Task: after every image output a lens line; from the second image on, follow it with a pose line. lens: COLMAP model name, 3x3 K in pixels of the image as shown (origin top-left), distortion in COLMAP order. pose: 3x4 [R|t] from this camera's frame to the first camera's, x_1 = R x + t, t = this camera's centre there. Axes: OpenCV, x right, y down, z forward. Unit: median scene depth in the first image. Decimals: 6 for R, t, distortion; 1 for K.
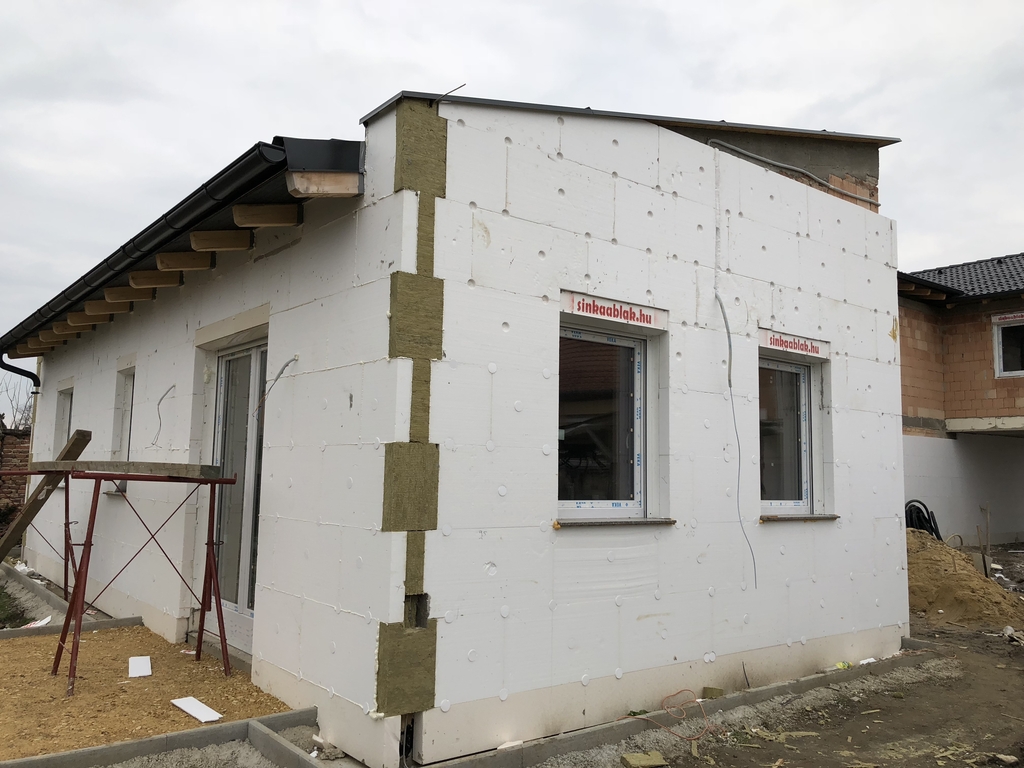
lens RADIAL K [[843.2, 0, 512.0], [0, 843.2, 384.0], [0, 0, 1]] dist [0.009553, 0.005864]
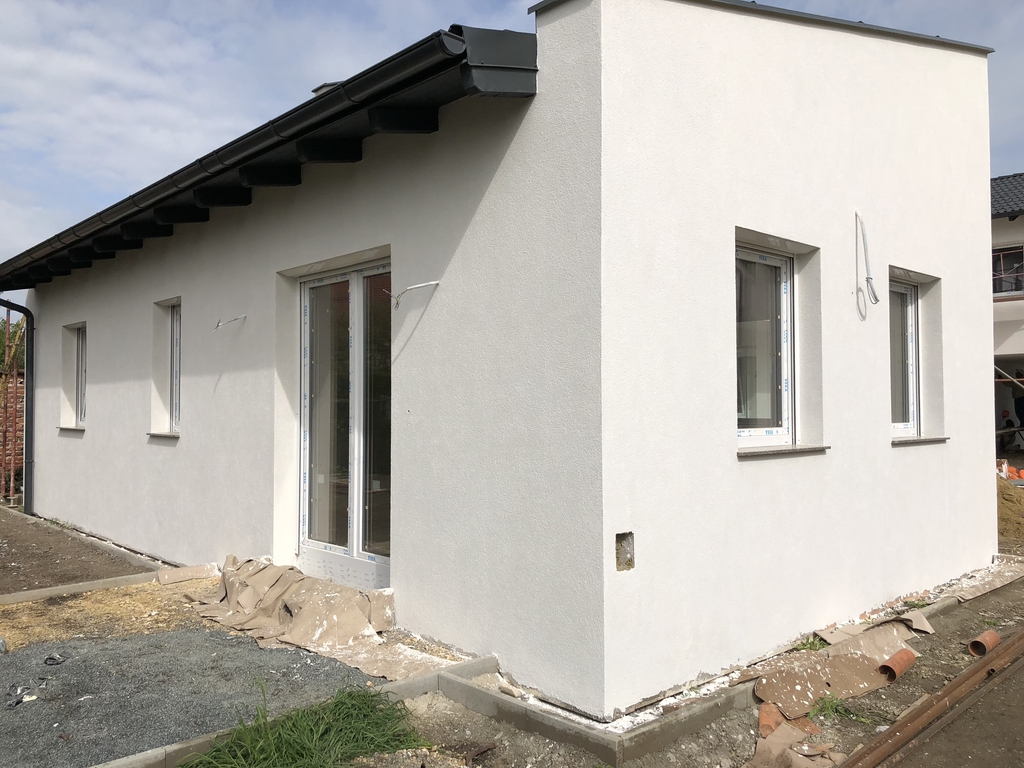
lens RADIAL K [[843.2, 0, 512.0], [0, 843.2, 384.0], [0, 0, 1]] dist [0.009553, 0.005864]
pose [[0.996188, -0.022141, 0.084371, -0.239861], [0.015140, 0.996456, 0.082739, 0.004966], [-0.085904, -0.081146, 0.992993, 0.077480]]
